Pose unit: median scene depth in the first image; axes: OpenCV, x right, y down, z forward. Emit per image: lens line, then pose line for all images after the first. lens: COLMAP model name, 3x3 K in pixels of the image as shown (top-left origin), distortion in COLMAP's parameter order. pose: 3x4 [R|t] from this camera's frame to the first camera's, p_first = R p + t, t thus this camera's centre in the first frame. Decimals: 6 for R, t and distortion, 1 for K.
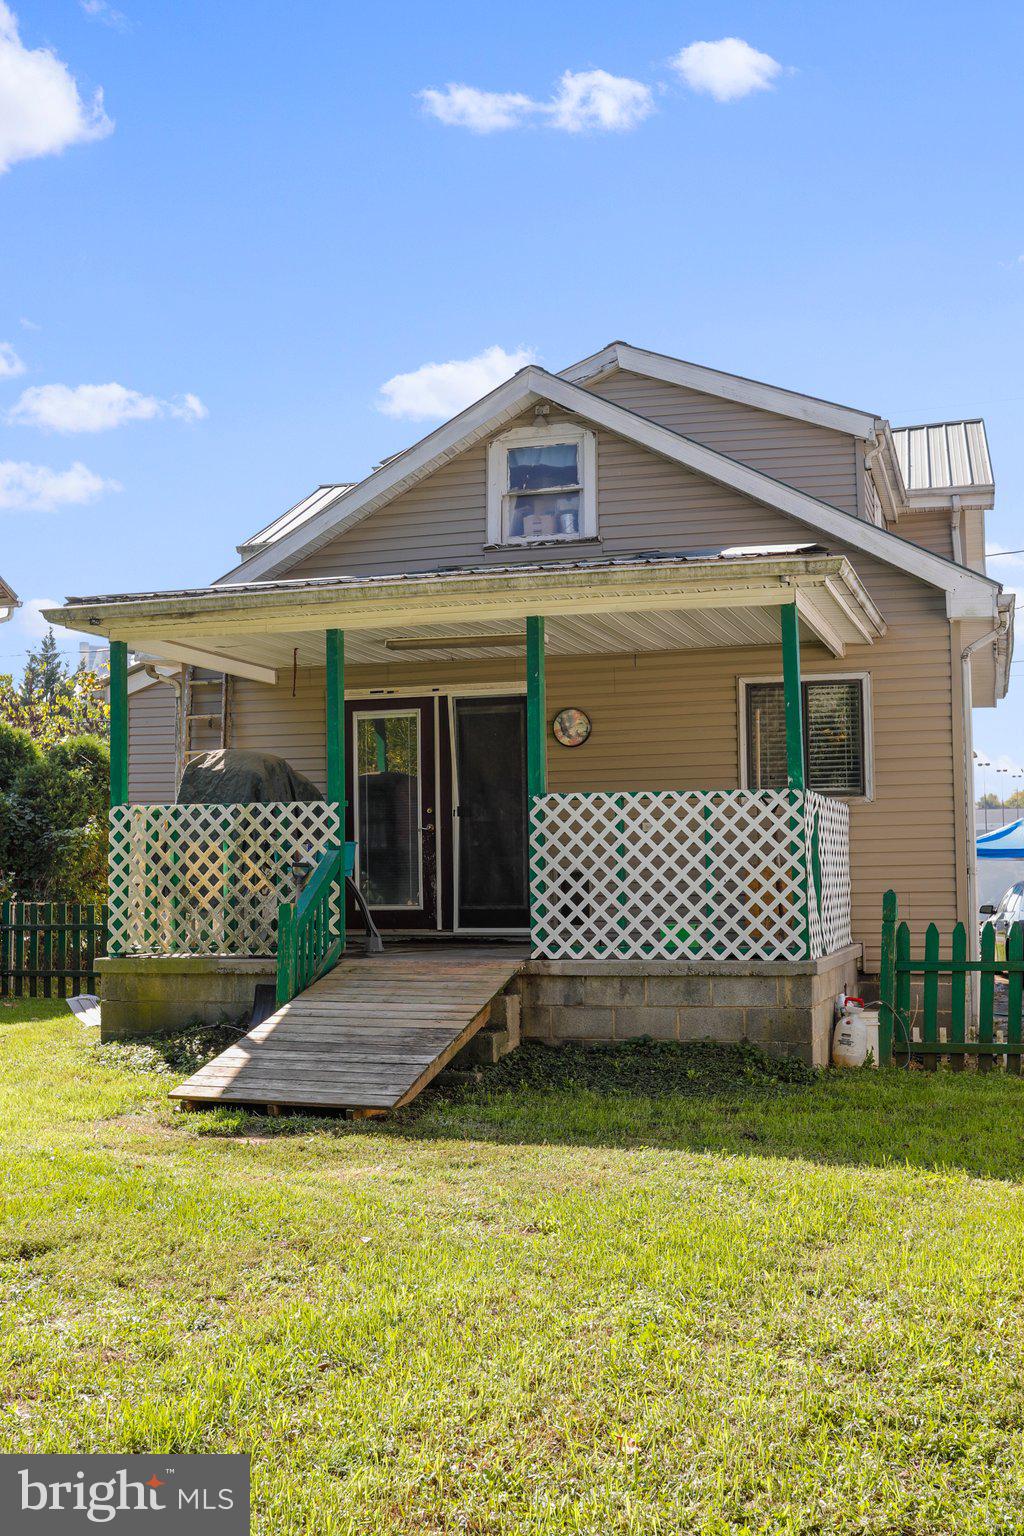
lens RADIAL K [[1652.3, 0, 512.0], [0, 1652.3, 768.0], [0, 0, 1]] dist [-0.011680, -0.003437]
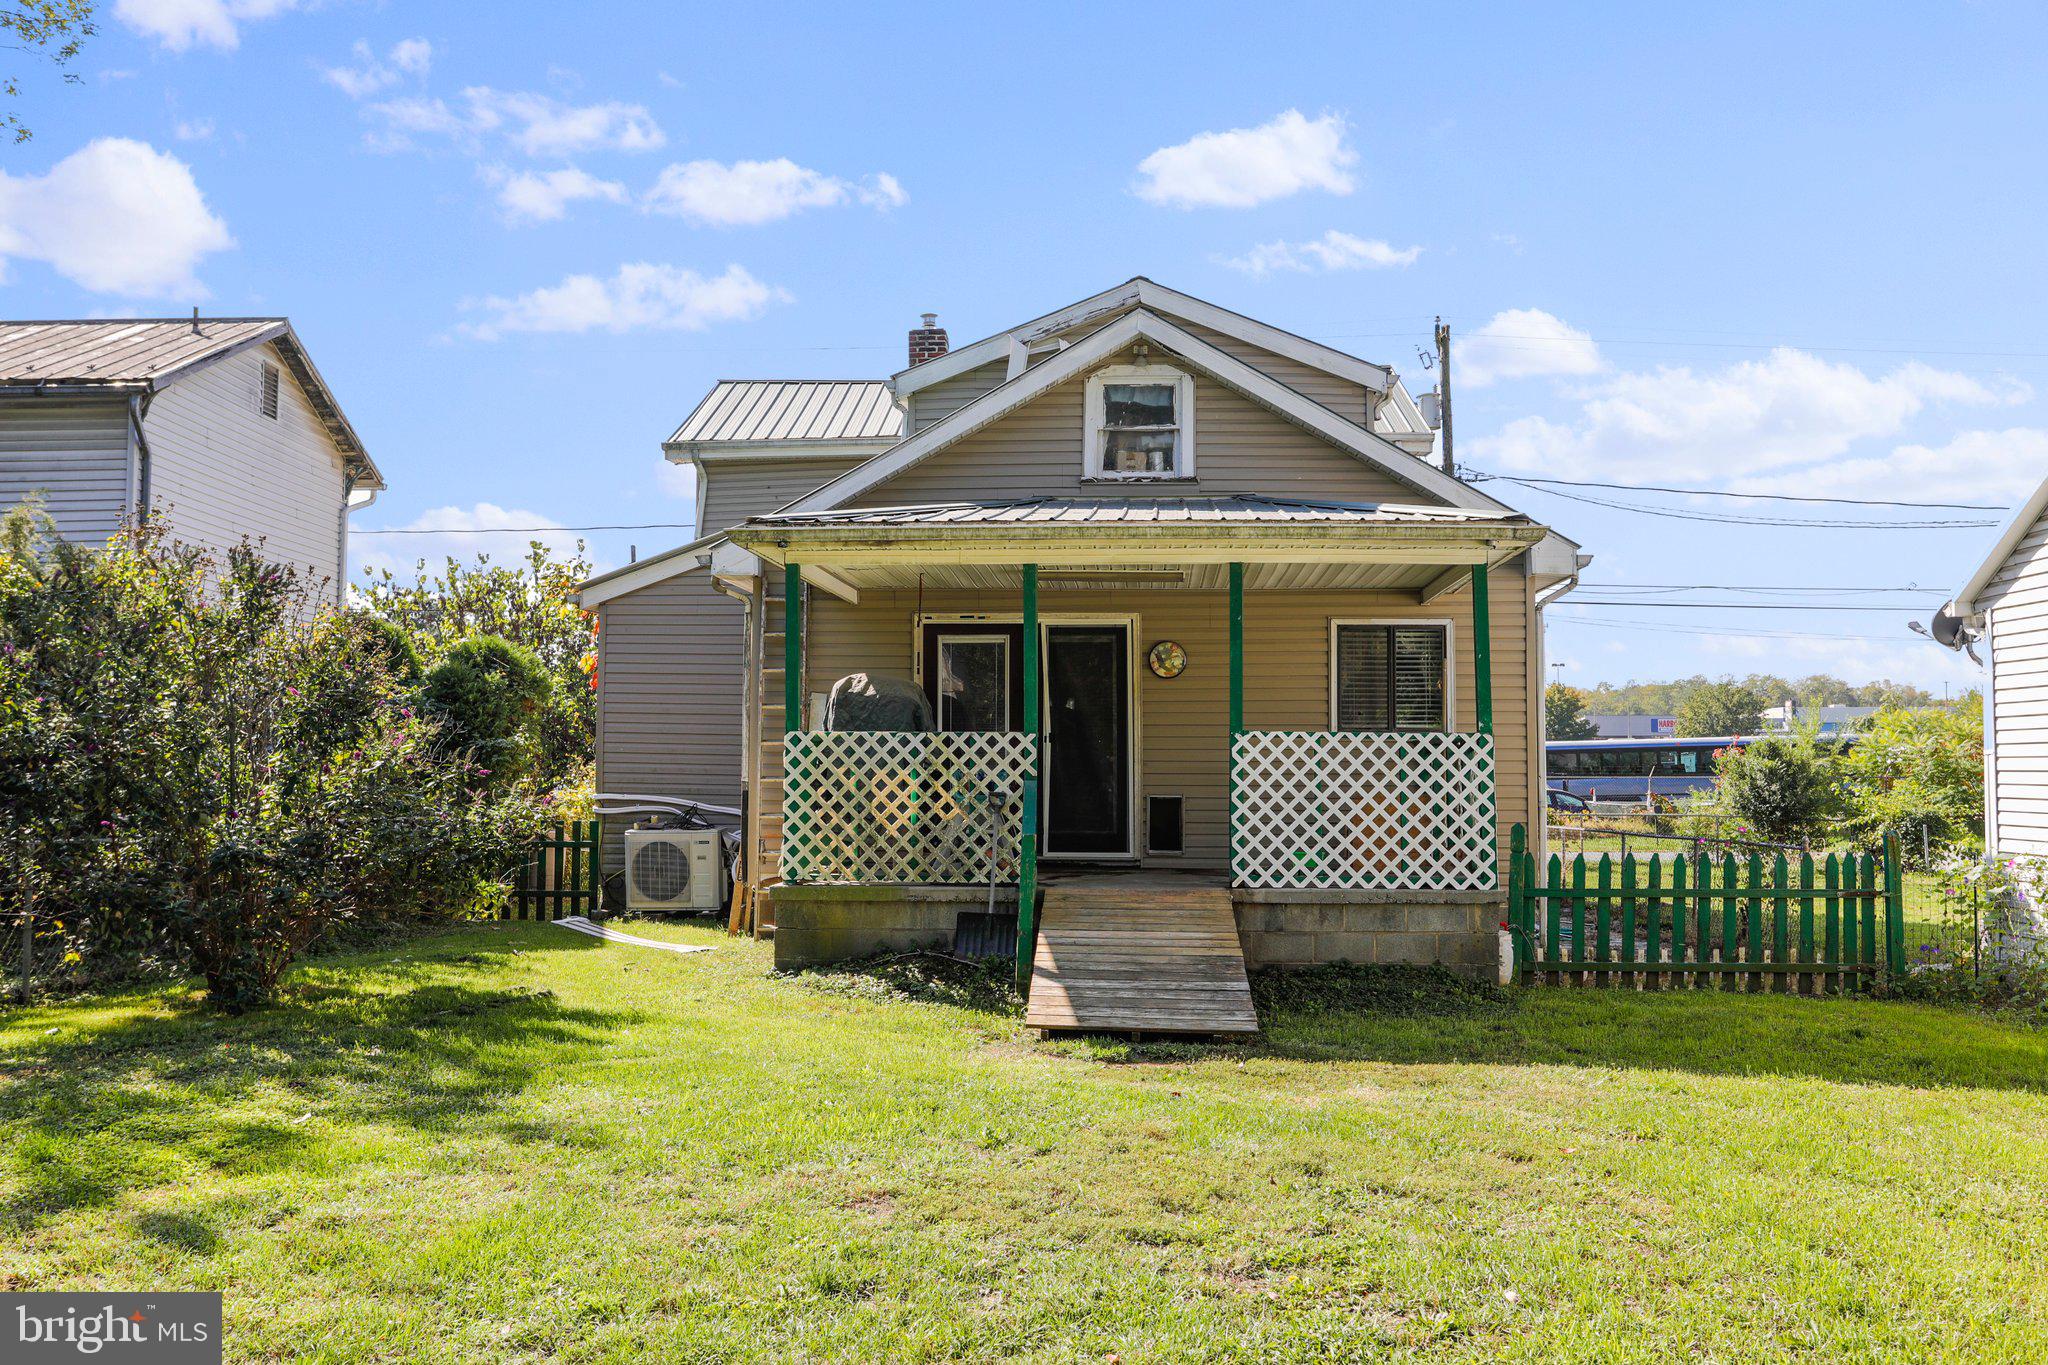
lens RADIAL K [[1724.6, 0, 1024.0], [0, 1724.6, 682.5], [0, 0, 1]] dist [0.002568, 0.000716]
pose [[0.969807, 0.027515, 0.242316, -0.366953], [-0.030451, 0.999501, 0.008380, -0.019434], [-0.241964, -0.015506, 0.970161, -0.034243]]
